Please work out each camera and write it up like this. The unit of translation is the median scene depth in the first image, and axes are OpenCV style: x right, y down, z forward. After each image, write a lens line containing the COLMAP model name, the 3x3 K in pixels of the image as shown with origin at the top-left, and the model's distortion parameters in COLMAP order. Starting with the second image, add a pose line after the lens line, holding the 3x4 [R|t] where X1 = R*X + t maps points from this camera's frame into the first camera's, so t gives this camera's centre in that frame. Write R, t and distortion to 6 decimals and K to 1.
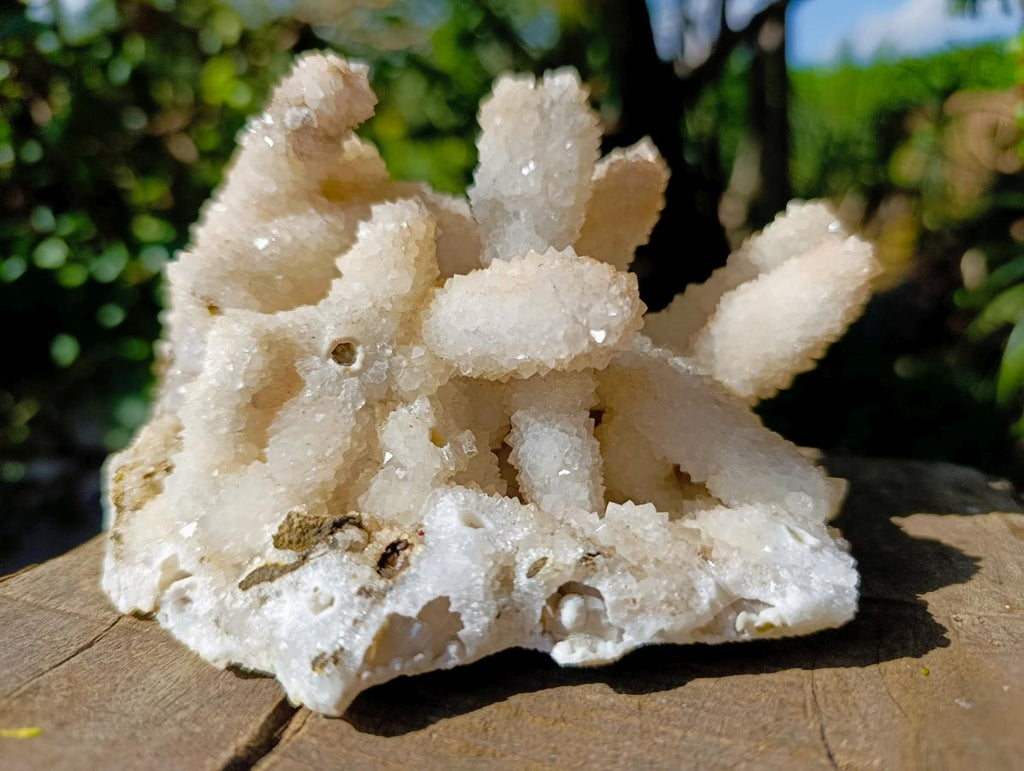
lens RADIAL K [[750.5, 0, 528.3], [0, 750.5, 386.5], [0, 0, 1]] dist [-0.069197, -0.003088]
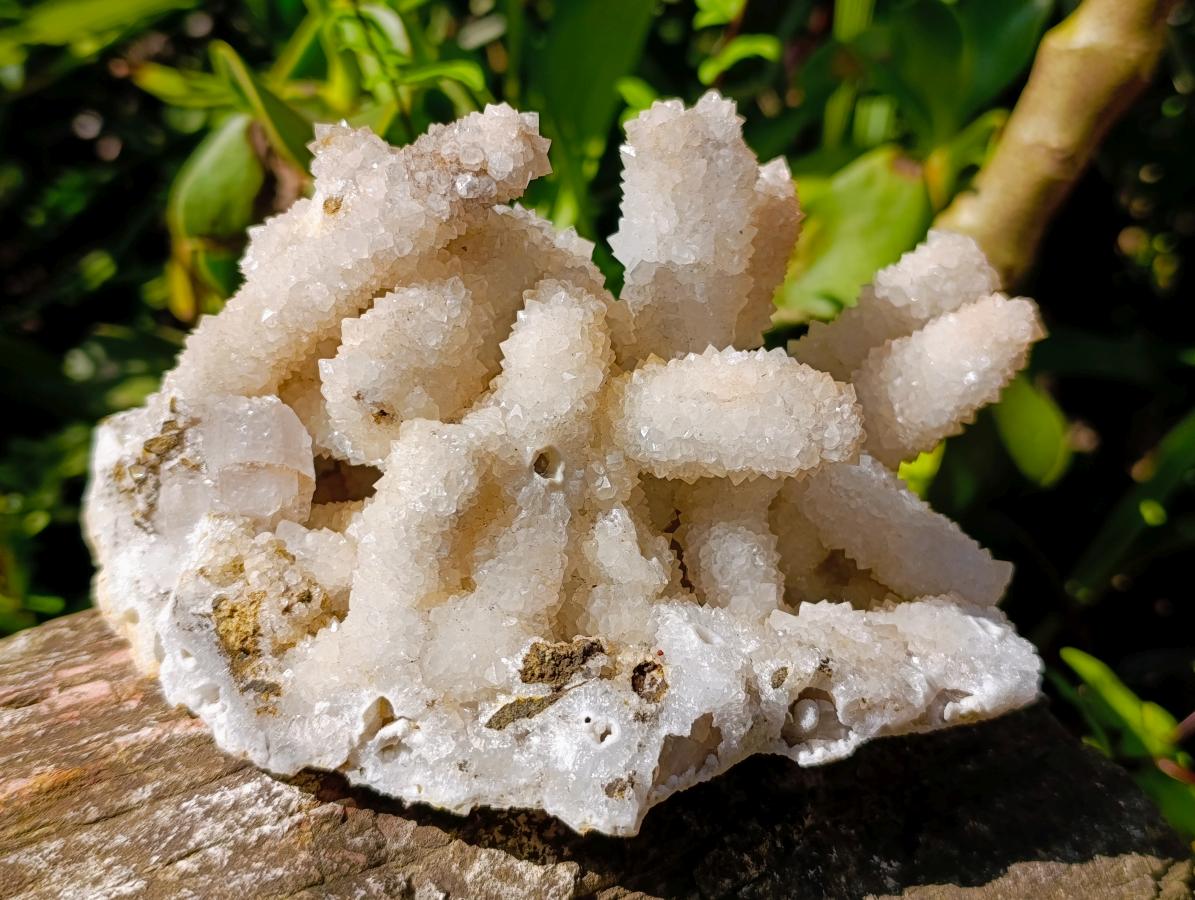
lens RADIAL K [[1698.0, 0, 617.9], [0, 1698.0, 434.2], [0, 0, 1]] dist [0.217734, -1.539683]
pose [[0.937150, -0.039957, 0.346632, -0.994423], [-0.008567, 0.990488, 0.137336, -0.413269], [-0.348822, -0.131674, 0.927893, -1.072469]]
